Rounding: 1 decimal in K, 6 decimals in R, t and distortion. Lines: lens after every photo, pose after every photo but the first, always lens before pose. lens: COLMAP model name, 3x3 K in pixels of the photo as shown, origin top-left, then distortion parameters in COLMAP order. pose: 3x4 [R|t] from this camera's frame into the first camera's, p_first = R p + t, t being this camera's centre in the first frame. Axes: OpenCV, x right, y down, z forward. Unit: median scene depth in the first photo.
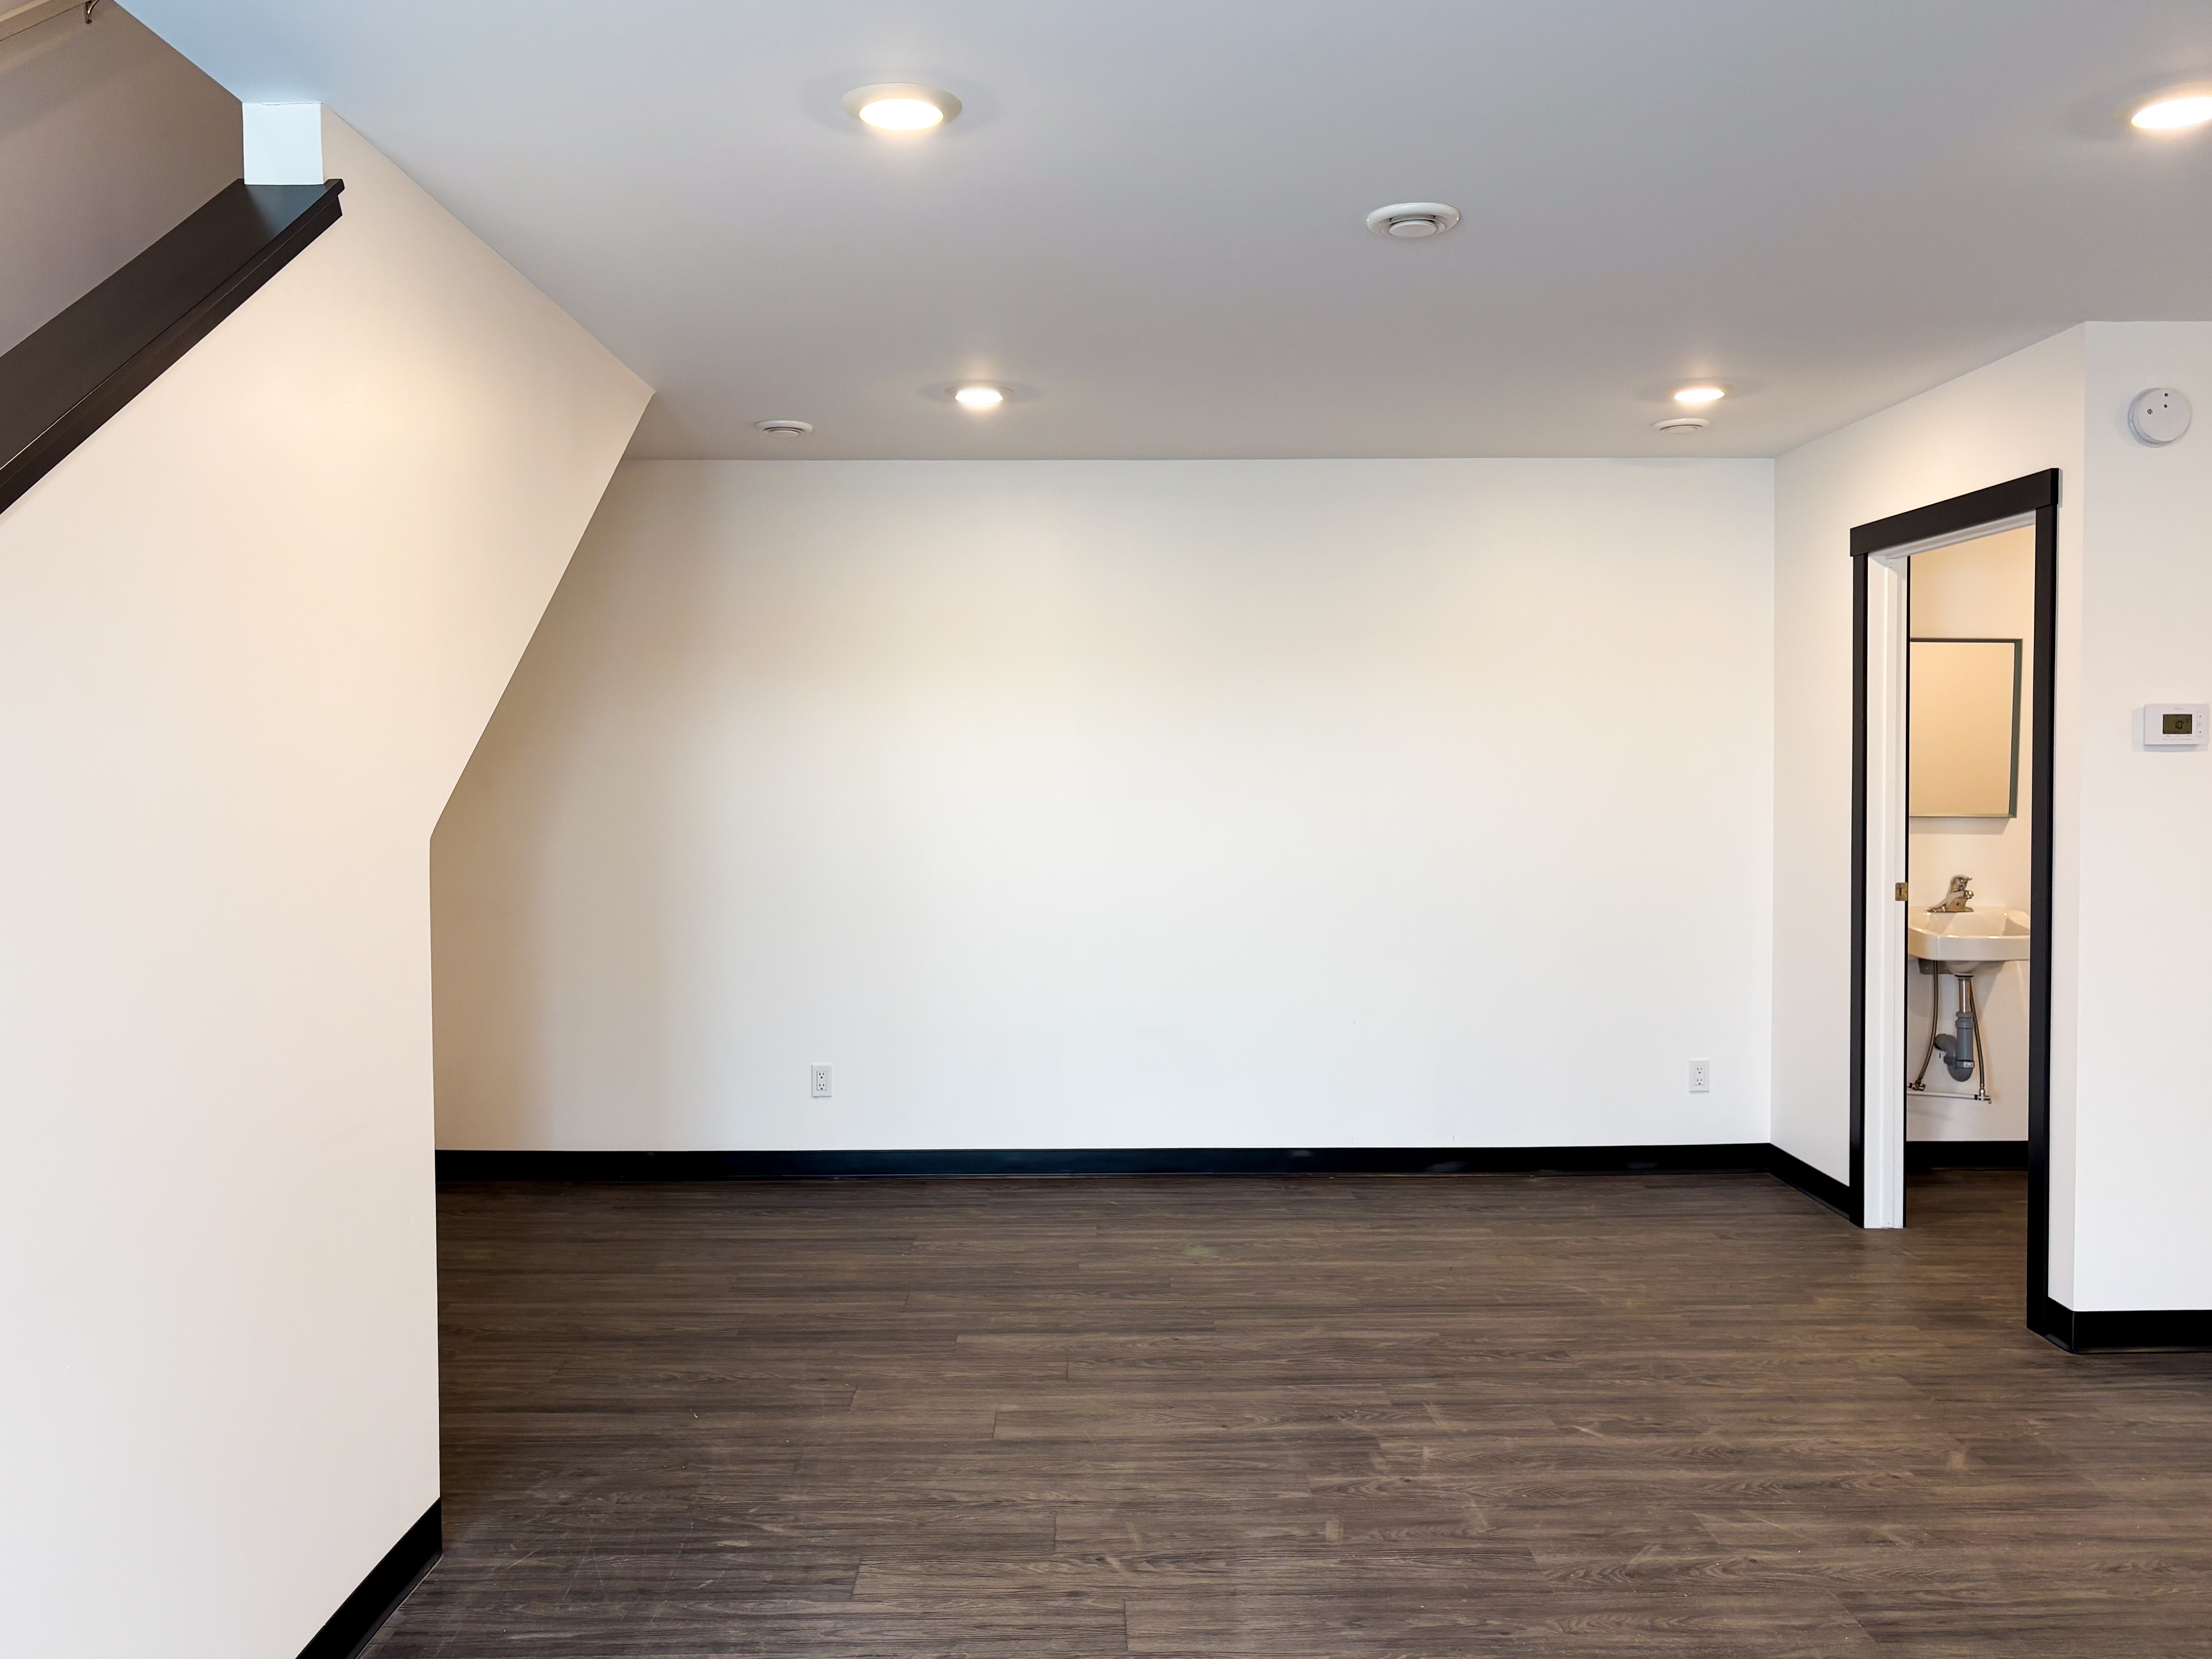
lens RADIAL K [[1745.8, 0, 1096.4], [0, 1745.8, 812.3], [0, 0, 1]] dist [0.000578, 0.012917]
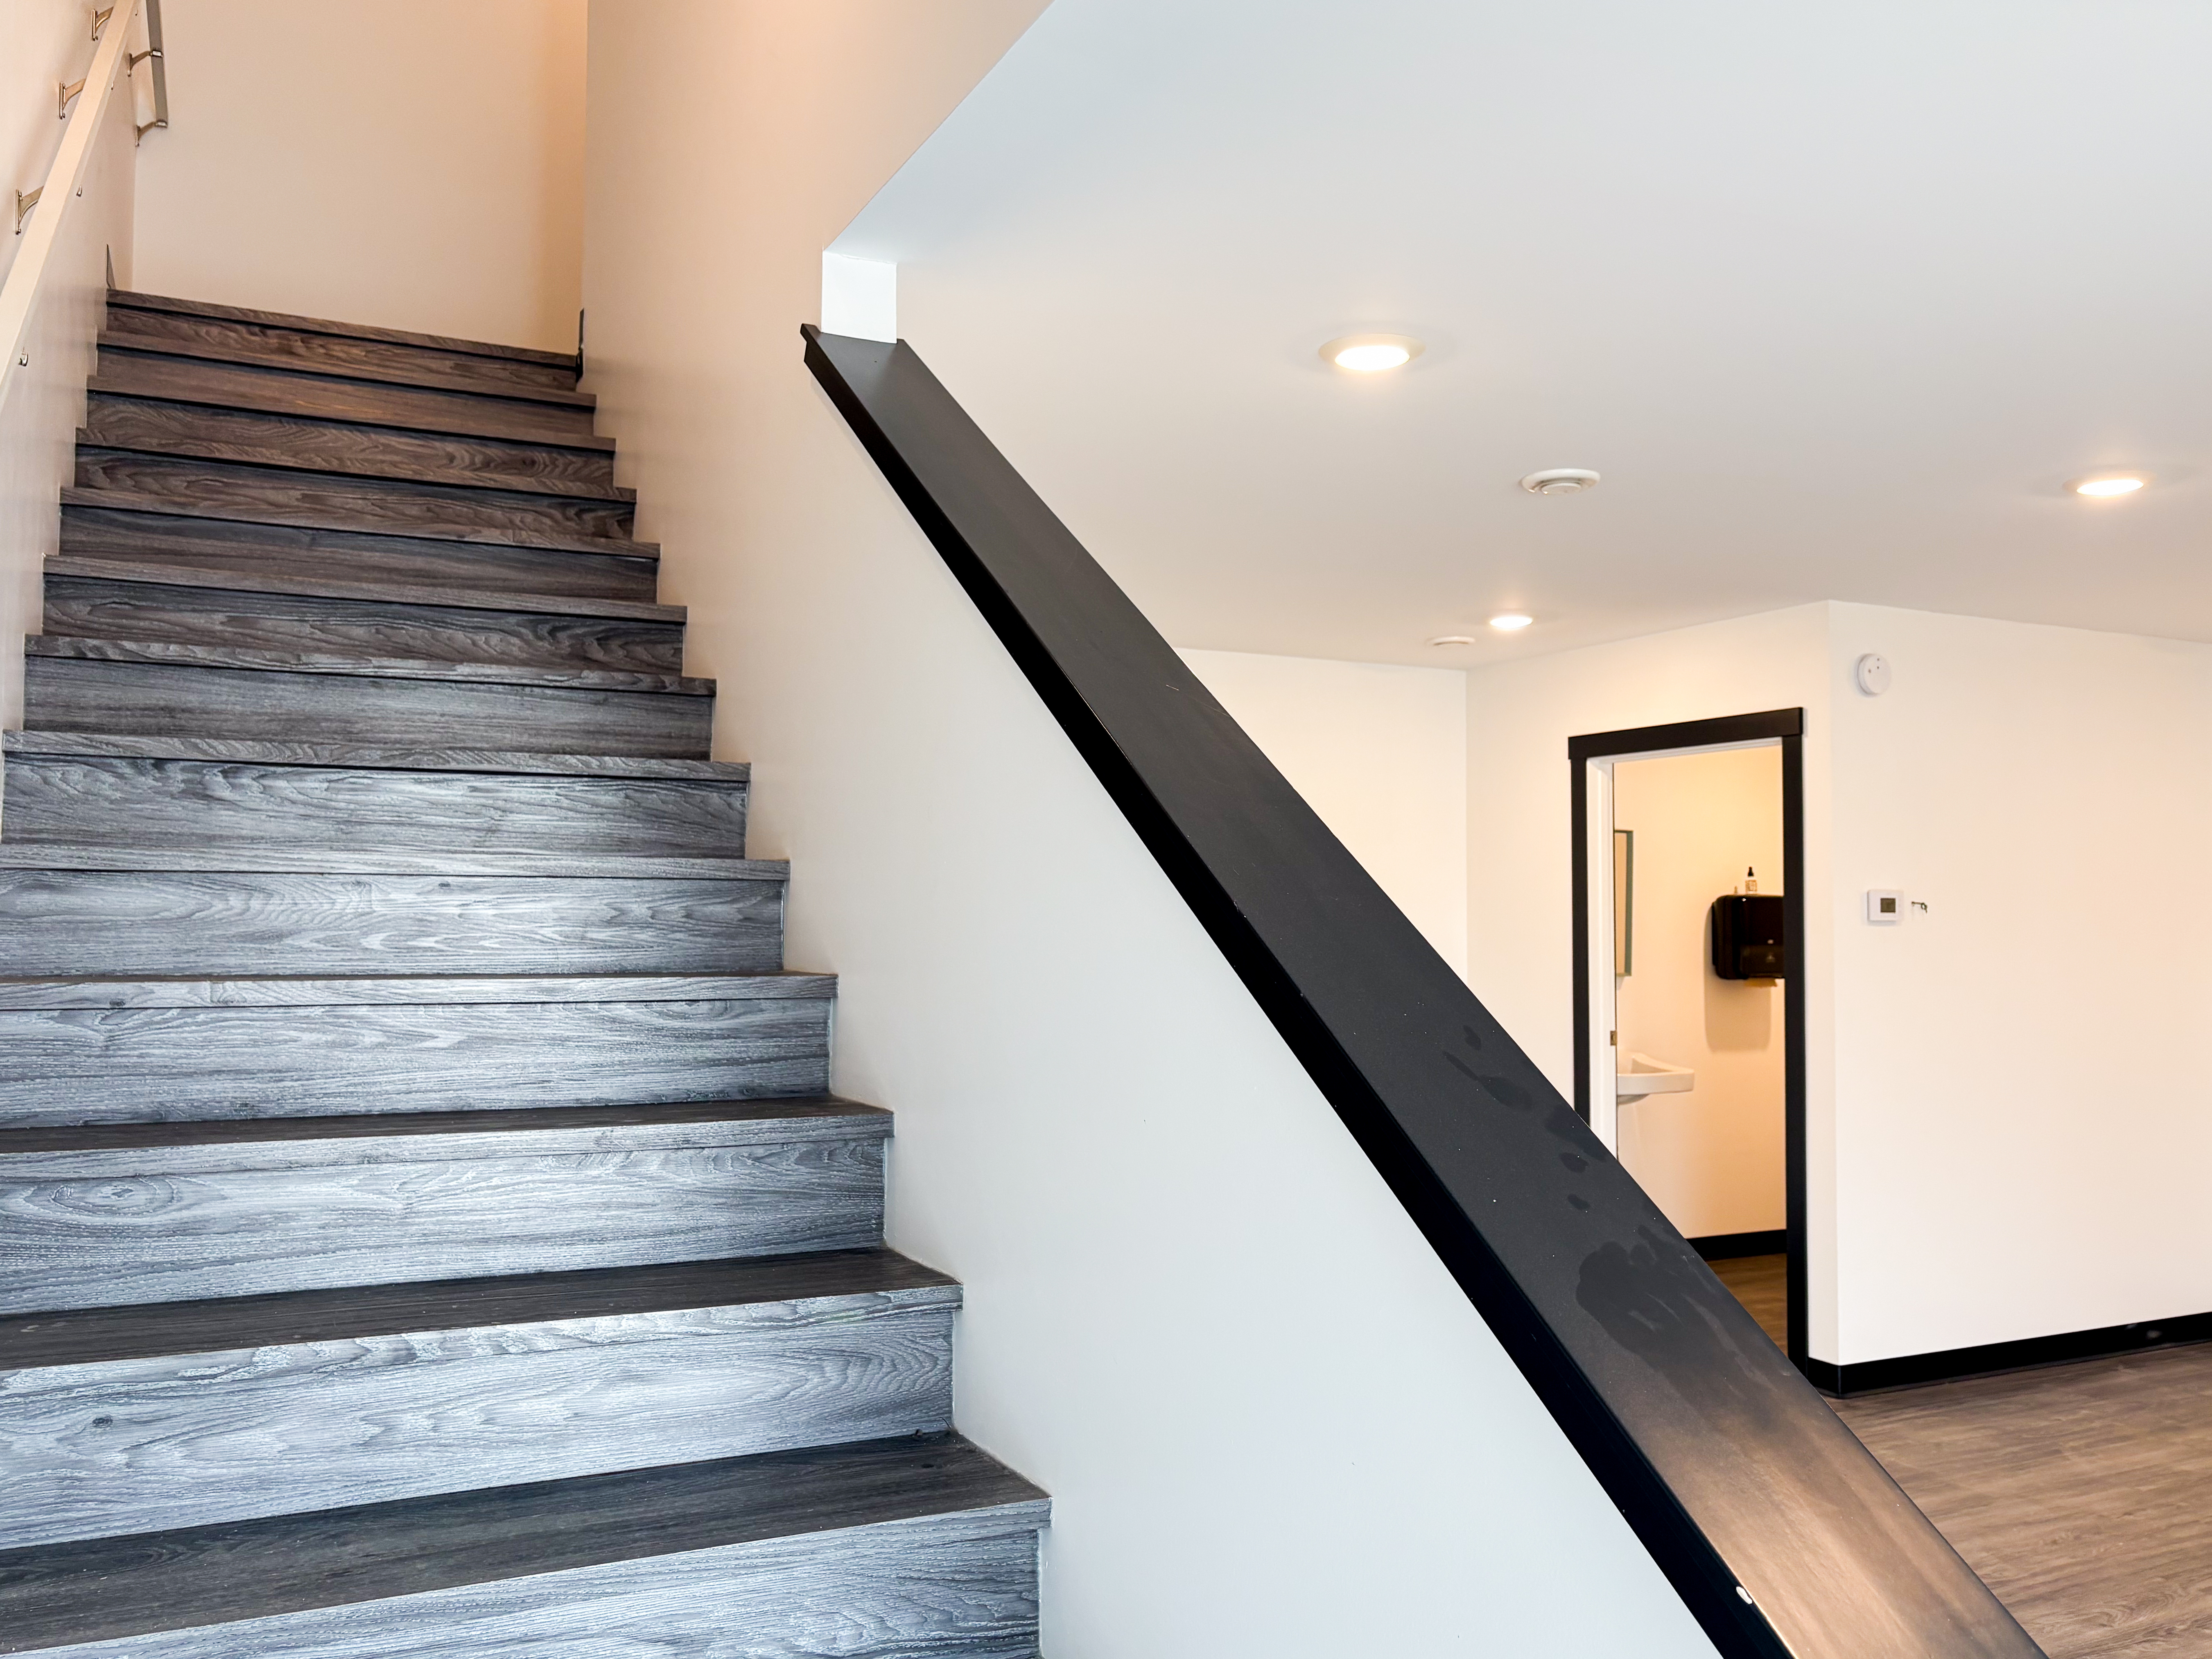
lens RADIAL K [[1799.2, 0, 1101.4], [0, 1799.2, 812.3], [0, 0, 1]] dist [0.002632, -0.009002]
pose [[0.901108, 0.039242, 0.431815, -0.560349], [-0.001610, 0.996192, -0.087170, -0.001028], [-0.433592, 0.077854, 0.897740, 0.033098]]
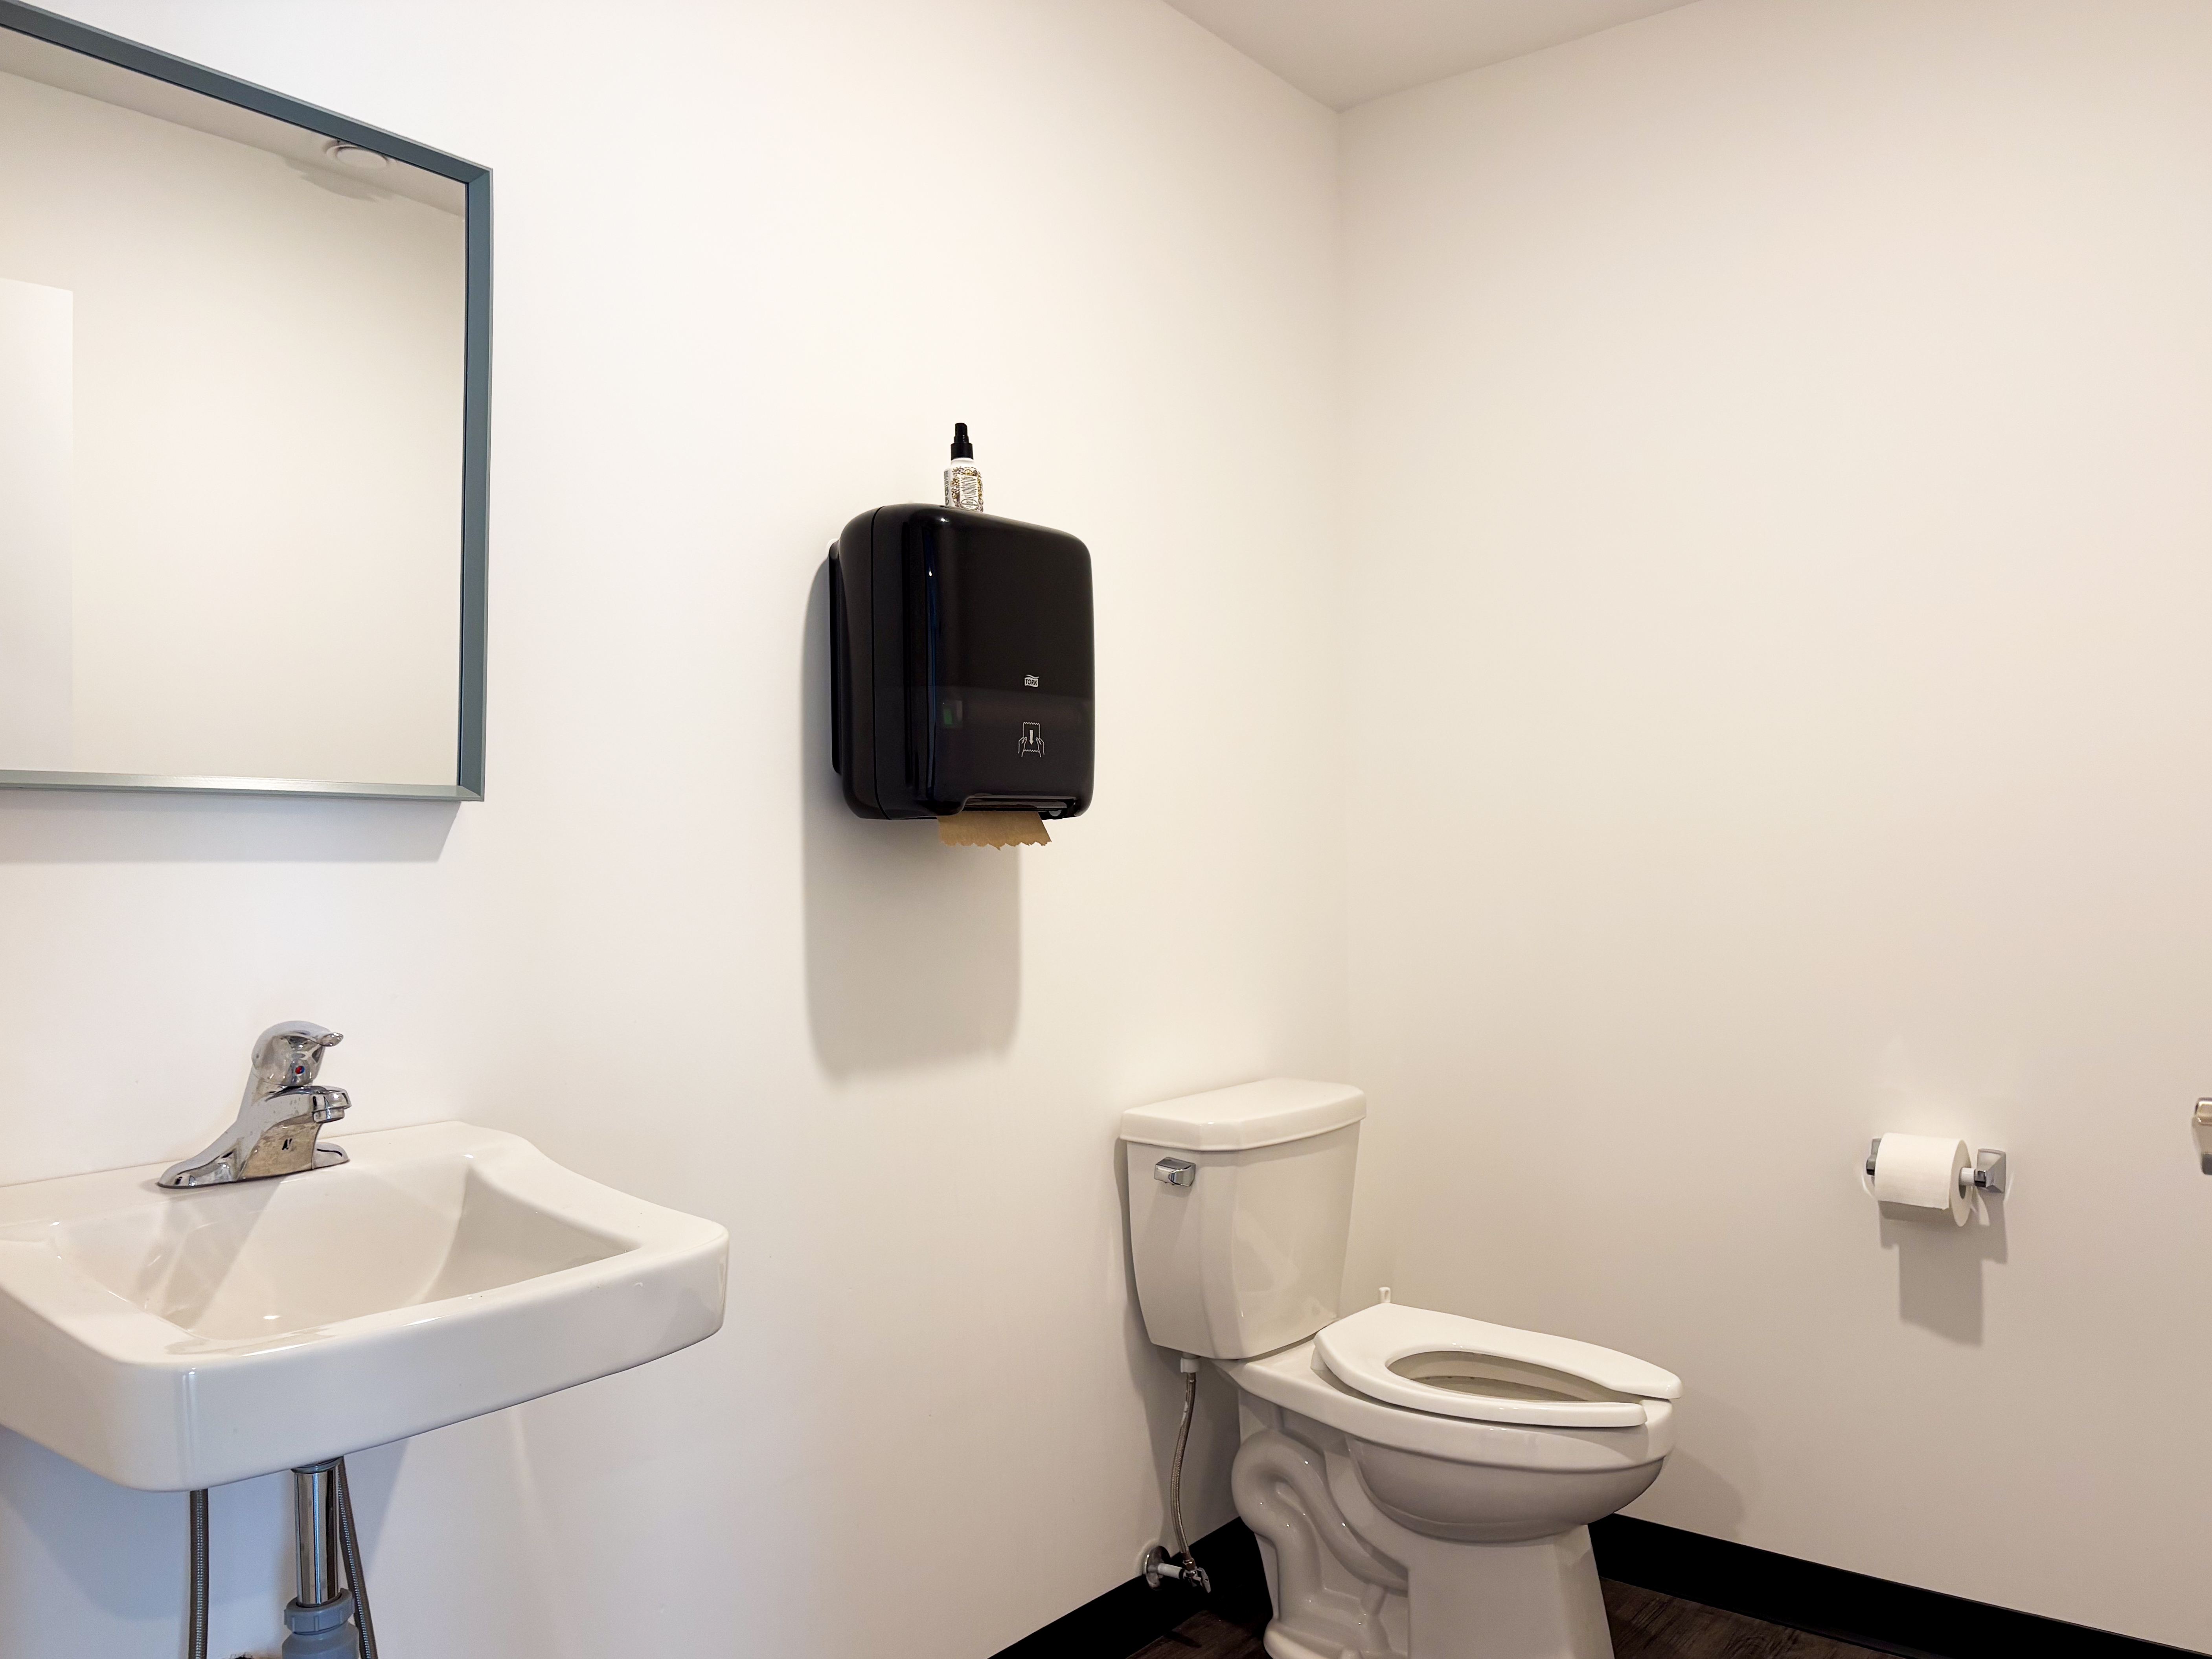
lens RADIAL K [[1756.0, 0, 1106.0], [0, 1756.0, 829.5], [0, 0, 1]] dist [-0.006377, 0.034896]
pose [[0.618256, 0.008592, 0.785930, 0.576772], [0.035881, 0.998589, -0.039143, 0.035481], [-0.785157, 0.052401, 0.617076, 1.177100]]
